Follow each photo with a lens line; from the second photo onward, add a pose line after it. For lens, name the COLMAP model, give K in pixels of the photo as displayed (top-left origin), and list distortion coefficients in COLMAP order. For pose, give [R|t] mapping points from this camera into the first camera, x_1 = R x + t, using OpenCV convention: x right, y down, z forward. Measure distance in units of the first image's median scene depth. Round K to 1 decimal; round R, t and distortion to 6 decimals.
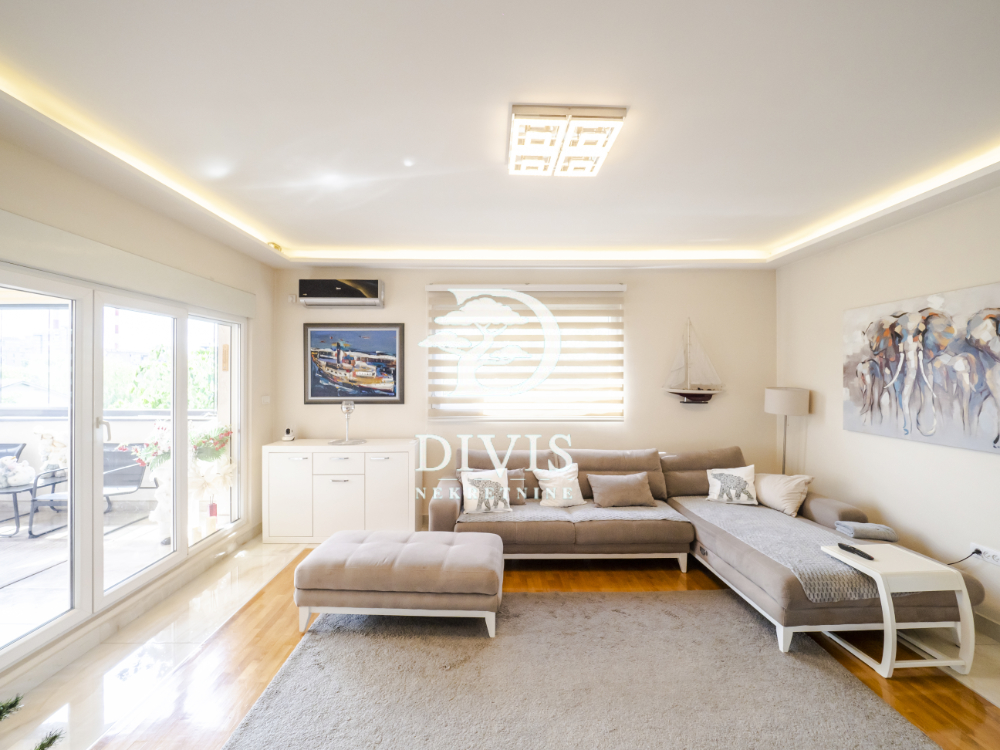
lens RADIAL K [[416.7, 0, 500.8], [0, 416.7, 374.5], [0, 0, 1]] dist [-0.000699, -0.000459]
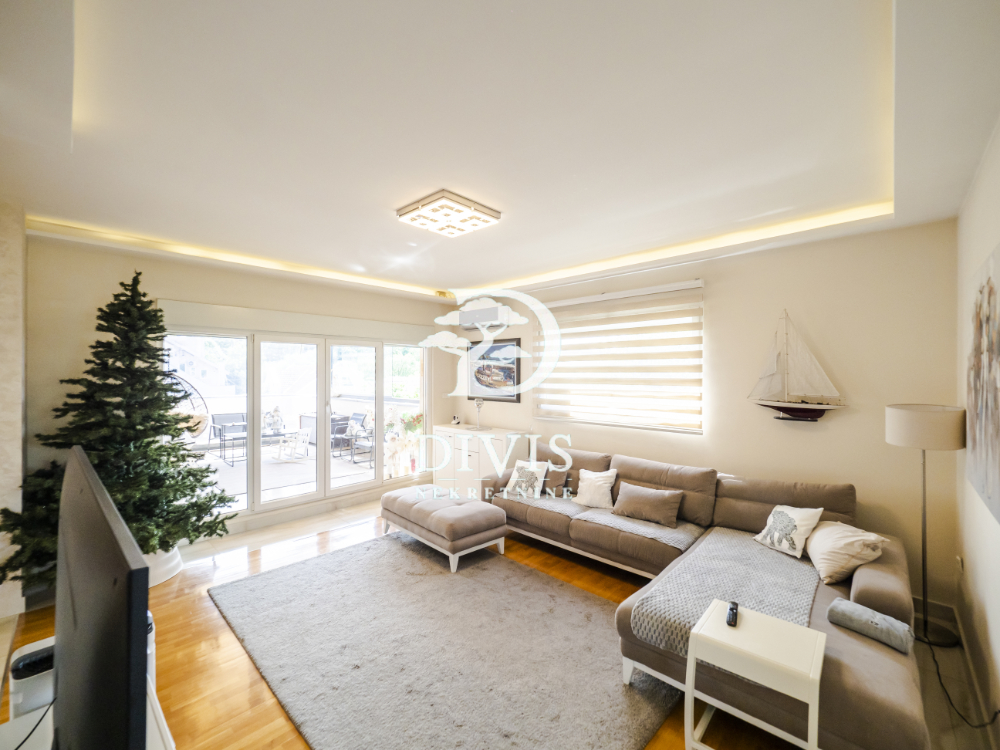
lens RADIAL K [[416.7, 0, 491.0], [0, 416.7, 375.7], [0, 0, 1]] dist [-0.000699, -0.000459]
pose [[0.714691, 0.002651, -0.699436, 0.800975], [0.001833, 0.999982, 0.005663, -0.024385], [0.699438, -0.005330, 0.714673, 0.078859]]
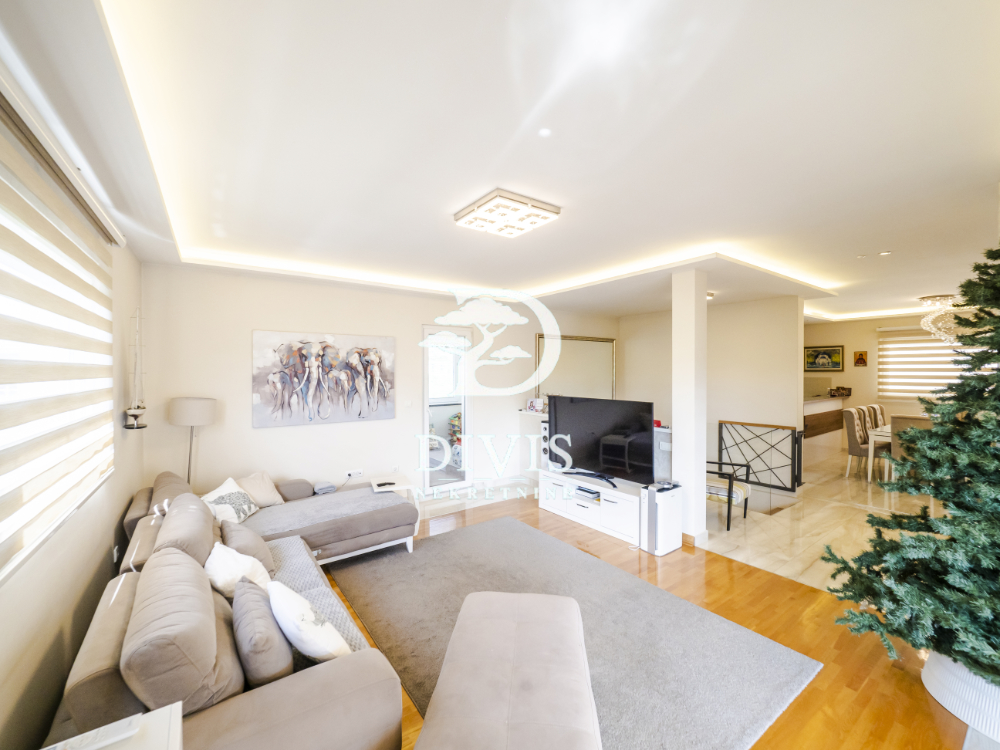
lens RADIAL K [[416.7, 0, 503.9], [0, 416.7, 372.7], [0, 0, 1]] dist [-0.000699, -0.000459]
pose [[-0.552436, -0.001172, 0.833554, -0.645674], [0.002263, 0.999993, 0.002906, -0.034165], [-0.833552, 0.003492, -0.552430, 1.148933]]
